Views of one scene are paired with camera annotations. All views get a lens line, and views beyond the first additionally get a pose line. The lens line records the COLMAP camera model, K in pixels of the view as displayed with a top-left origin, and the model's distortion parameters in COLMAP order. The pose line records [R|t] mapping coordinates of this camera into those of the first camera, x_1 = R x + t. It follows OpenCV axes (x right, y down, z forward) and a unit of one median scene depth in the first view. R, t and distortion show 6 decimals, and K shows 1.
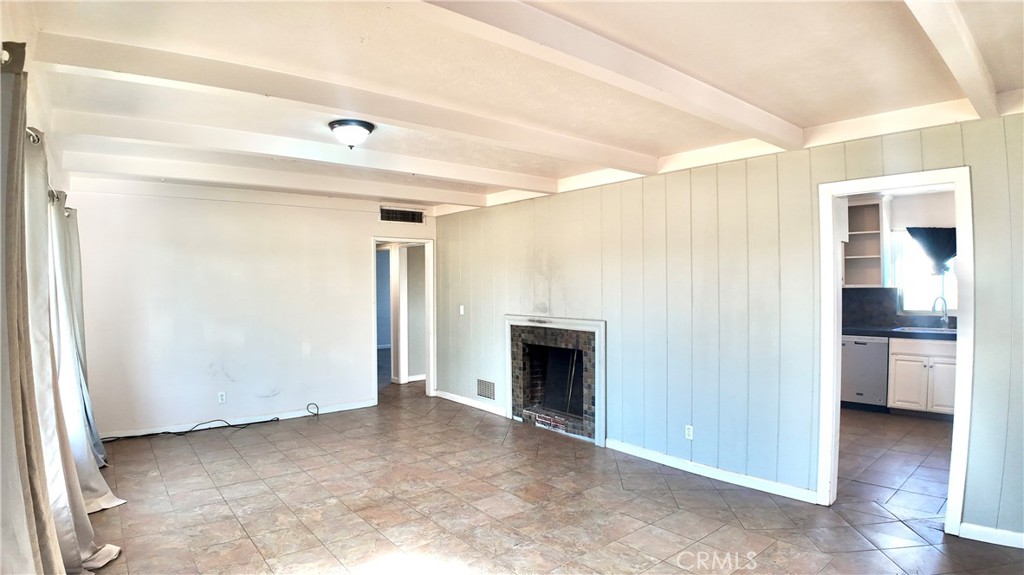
lens RADIAL K [[543.9, 0, 515.2], [0, 543.9, 285.0], [0, 0, 1]] dist [-0.070905, -0.043263]
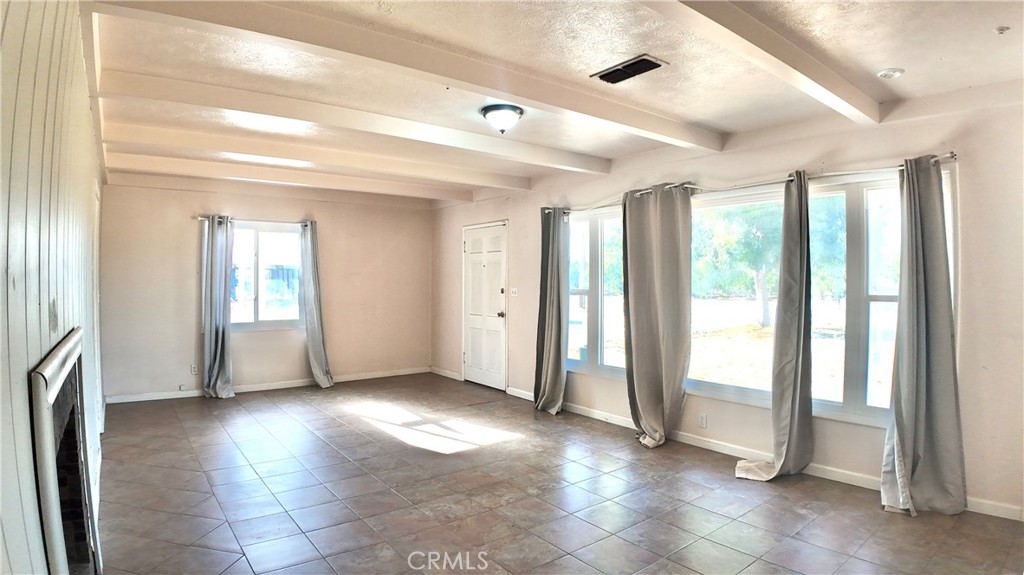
lens RADIAL K [[543.9, 0, 515.2], [0, 543.9, 285.0], [0, 0, 1]] dist [-0.070905, -0.043263]
pose [[-0.999591, 0.002141, 0.028531, -0.261011], [0.002389, 0.999960, 0.008657, 0.024483], [-0.028512, 0.008721, -0.999555, 1.495187]]
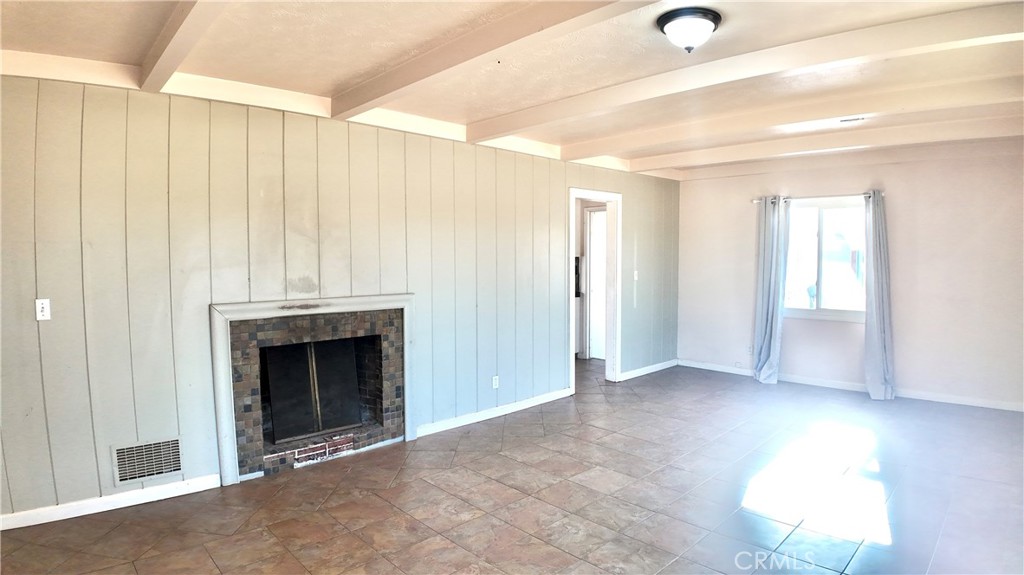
lens RADIAL K [[543.9, 0, 515.2], [0, 543.9, 285.0], [0, 0, 1]] dist [-0.070905, -0.043263]
pose [[-0.085239, -0.048500, 0.995179, -0.720950], [0.001294, 0.998808, 0.048788, 0.011587], [-0.996360, 0.005446, -0.085074, 0.937717]]
